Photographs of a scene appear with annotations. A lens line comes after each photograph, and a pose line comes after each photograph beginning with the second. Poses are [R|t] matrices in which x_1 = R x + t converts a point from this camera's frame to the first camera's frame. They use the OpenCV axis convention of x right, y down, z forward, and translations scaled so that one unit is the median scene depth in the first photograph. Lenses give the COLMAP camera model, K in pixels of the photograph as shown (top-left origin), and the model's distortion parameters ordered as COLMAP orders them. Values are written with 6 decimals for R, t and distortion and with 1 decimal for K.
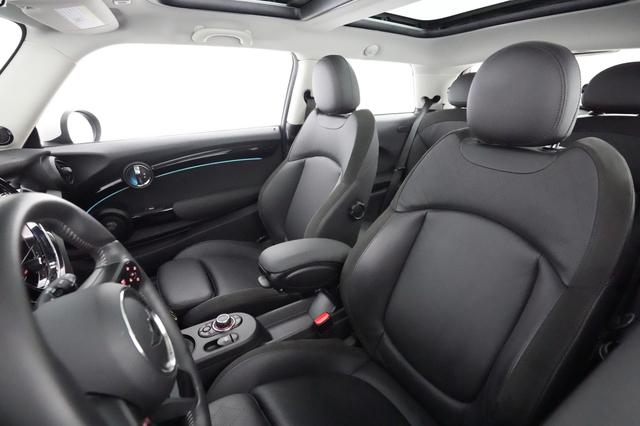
lens RADIAL K [[299.2, 0, 319.5], [0, 299.2, 214.5], [0, 0, 1]] dist [-0.003607, 0.000993]
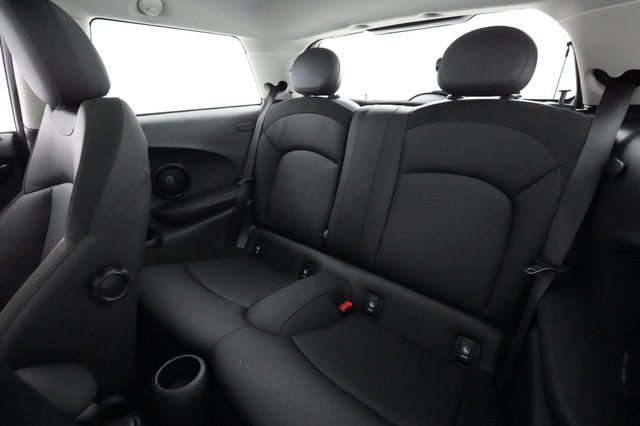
lens RADIAL K [[299.2, 0, 320.7], [0, 299.2, 210.5], [0, 0, 1]] dist [-0.003607, 0.000993]
pose [[0.948299, -0.127902, 0.290467, 0.272083], [0.128719, 0.991546, 0.016375, -0.084188], [-0.290105, 0.021860, 0.956745, 0.299266]]
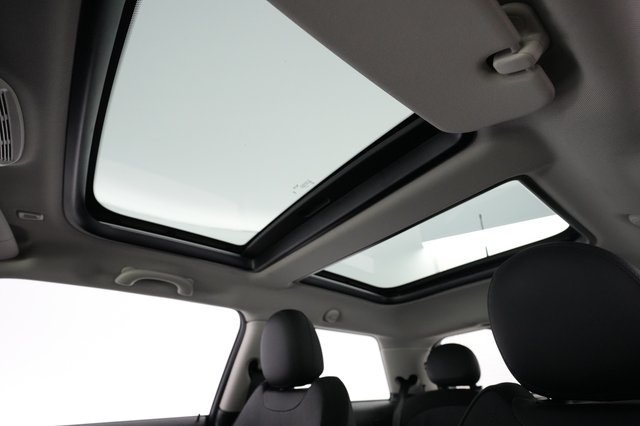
lens RADIAL K [[299.2, 0, 316.2], [0, 299.2, 217.6], [0, 0, 1]] dist [-0.003607, 0.000993]
pose [[0.992048, 0.064121, 0.108299, 0.012027], [0.048459, 0.599547, -0.798871, -0.012491], [-0.116155, 0.797767, 0.591673, 0.235819]]
